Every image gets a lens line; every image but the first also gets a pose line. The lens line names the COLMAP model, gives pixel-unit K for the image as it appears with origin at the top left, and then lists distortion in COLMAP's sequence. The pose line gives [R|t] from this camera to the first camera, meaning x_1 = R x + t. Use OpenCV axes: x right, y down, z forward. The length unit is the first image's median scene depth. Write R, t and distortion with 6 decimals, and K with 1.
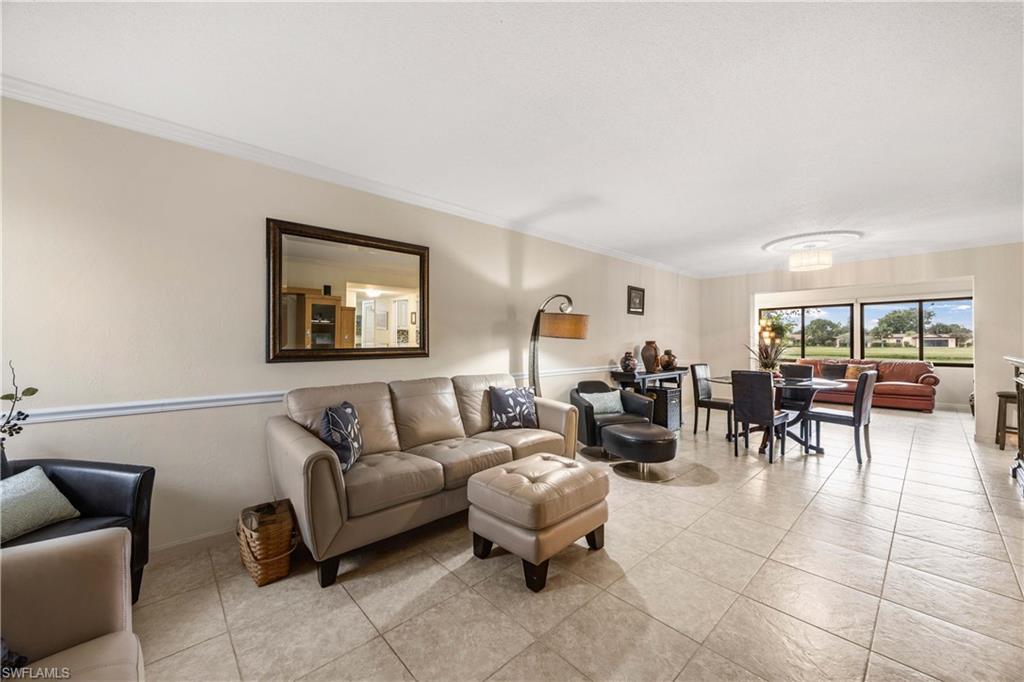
lens RADIAL K [[389.9, 0, 504.4], [0, 389.9, 339.8], [0, 0, 1]] dist [-0.006574, 0.000862]
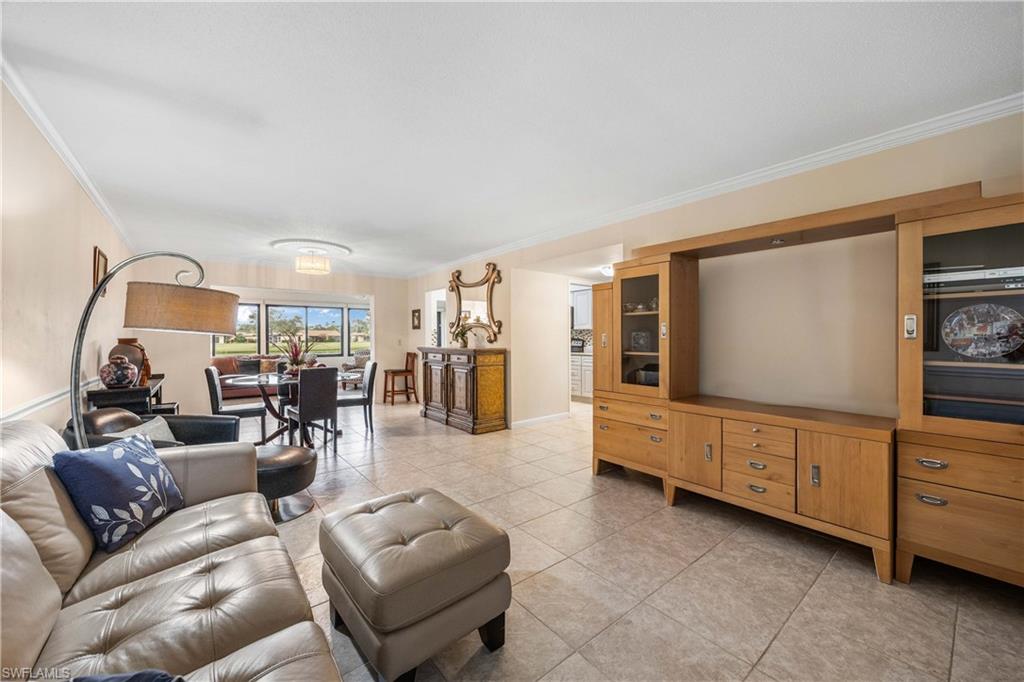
lens RADIAL K [[389.9, 0, 518.1], [0, 389.9, 340.3], [0, 0, 1]] dist [-0.006574, 0.000862]
pose [[0.042541, -0.005249, 0.999081, -0.204561], [-0.003867, 0.999978, 0.005418, 0.000330], [-0.999087, -0.004094, 0.042520, 0.259920]]
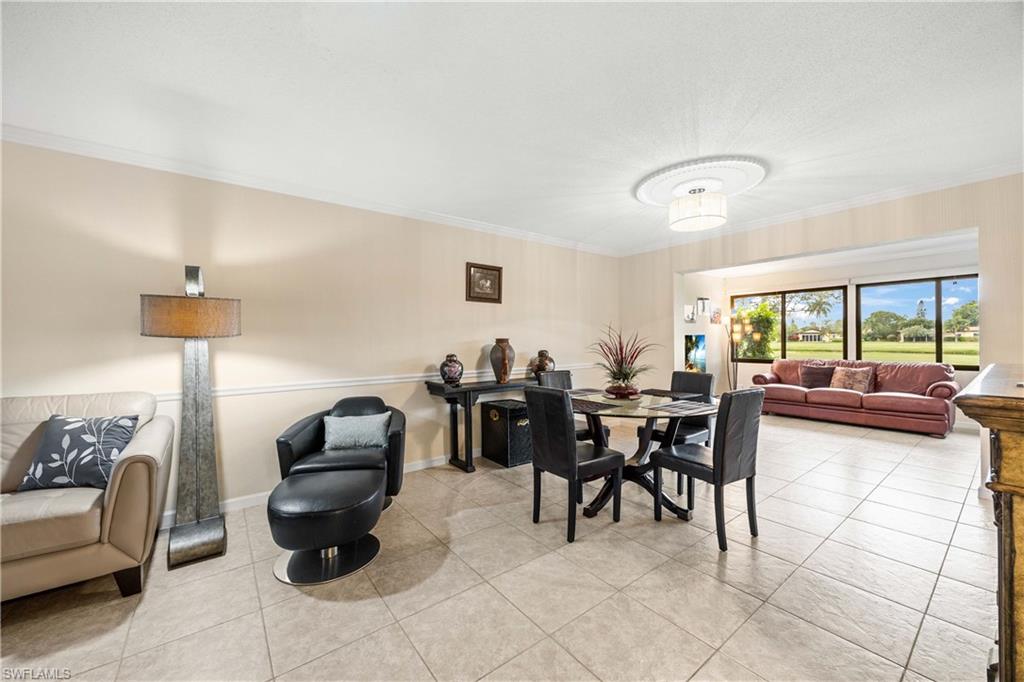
lens RADIAL K [[389.9, 0, 509.3], [0, 389.9, 340.7], [0, 0, 1]] dist [-0.006574, 0.000862]
pose [[0.995934, -0.007138, -0.089801, 0.371499], [0.008029, 0.999922, 0.009563, 0.000441], [0.089725, -0.010245, 0.995914, 0.226711]]
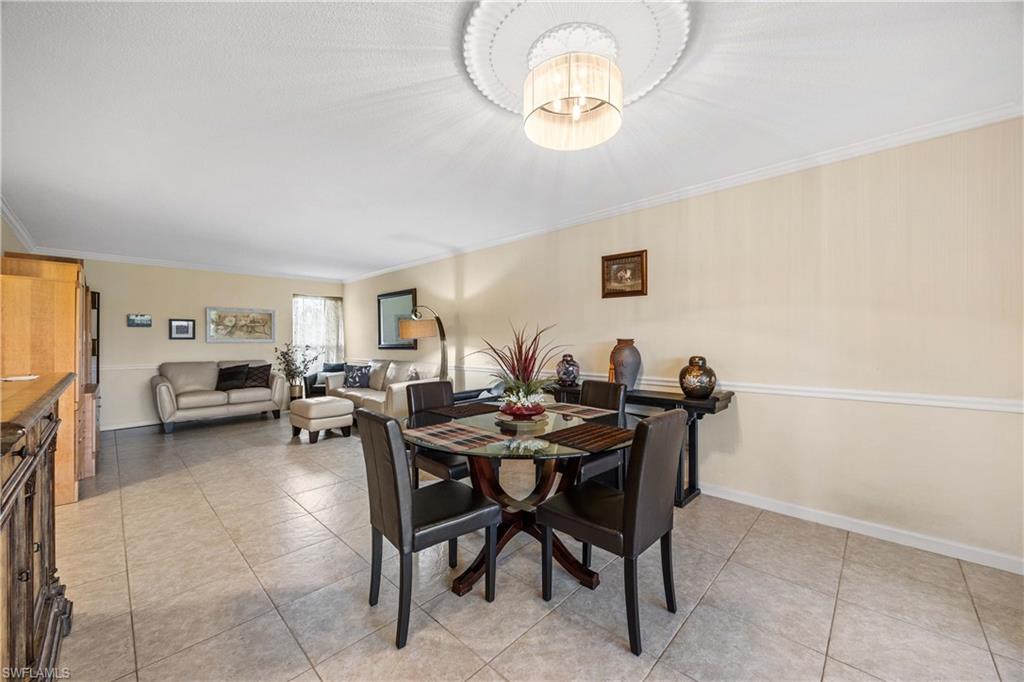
lens RADIAL K [[389.9, 0, 516.9], [0, 389.9, 339.9], [0, 0, 1]] dist [-0.006574, 0.000862]
pose [[0.078799, -0.002142, -0.996888, 0.786456], [0.009939, 0.999950, -0.001363, 0.002902], [0.996841, -0.009801, 0.078816, 0.643773]]
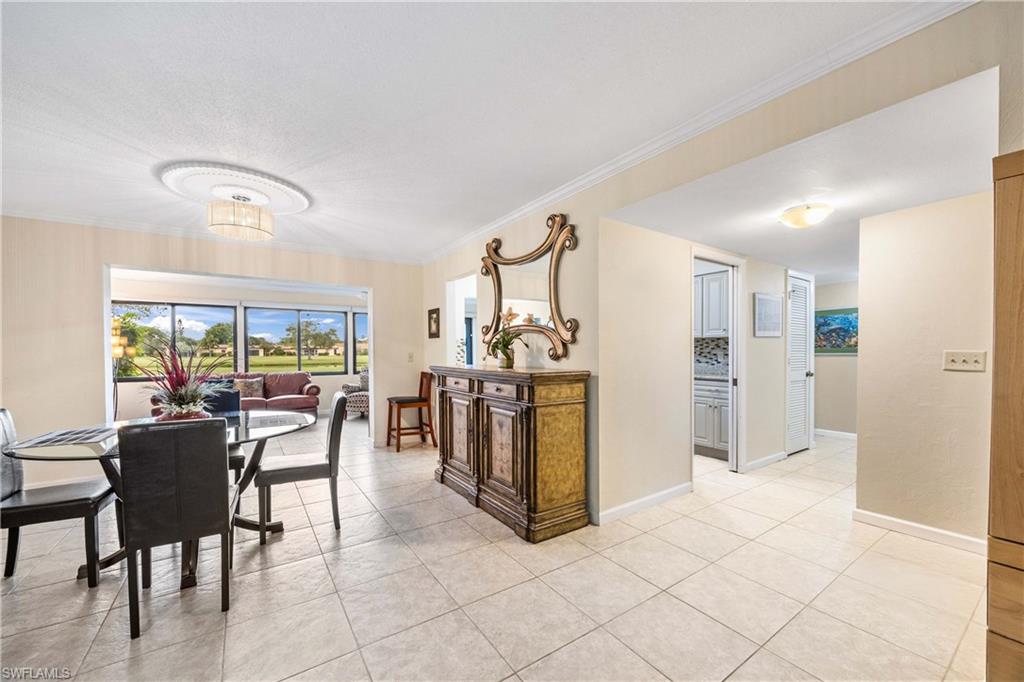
lens RADIAL K [[389.9, 0, 523.0], [0, 389.9, 359.2], [0, 0, 1]] dist [-0.006574, 0.000862]
pose [[0.112455, -0.019196, 0.993471, 0.152518], [-0.005404, 0.999787, 0.019930, 0.000627], [-0.993642, -0.007610, 0.112328, 0.338153]]
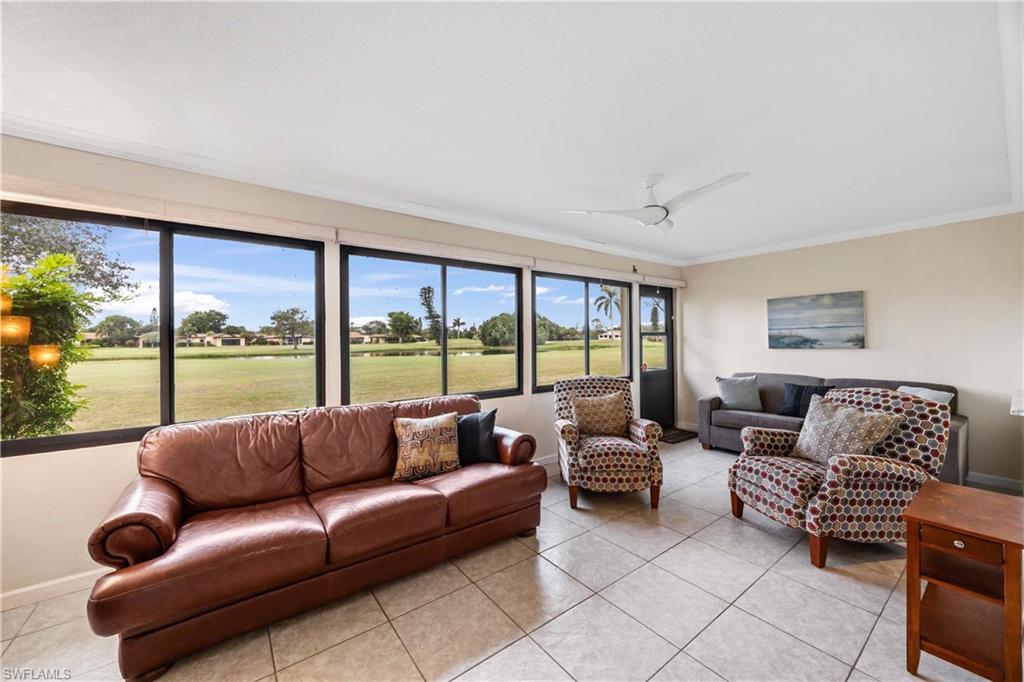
lens RADIAL K [[389.9, 0, 512.7], [0, 389.9, 341.0], [0, 0, 1]] dist [-0.006574, 0.000862]
pose [[0.090481, -0.005861, 0.995881, 0.672783], [0.001252, 0.999983, 0.005771, -0.011017], [-0.995897, 0.000725, 0.090486, 0.945737]]
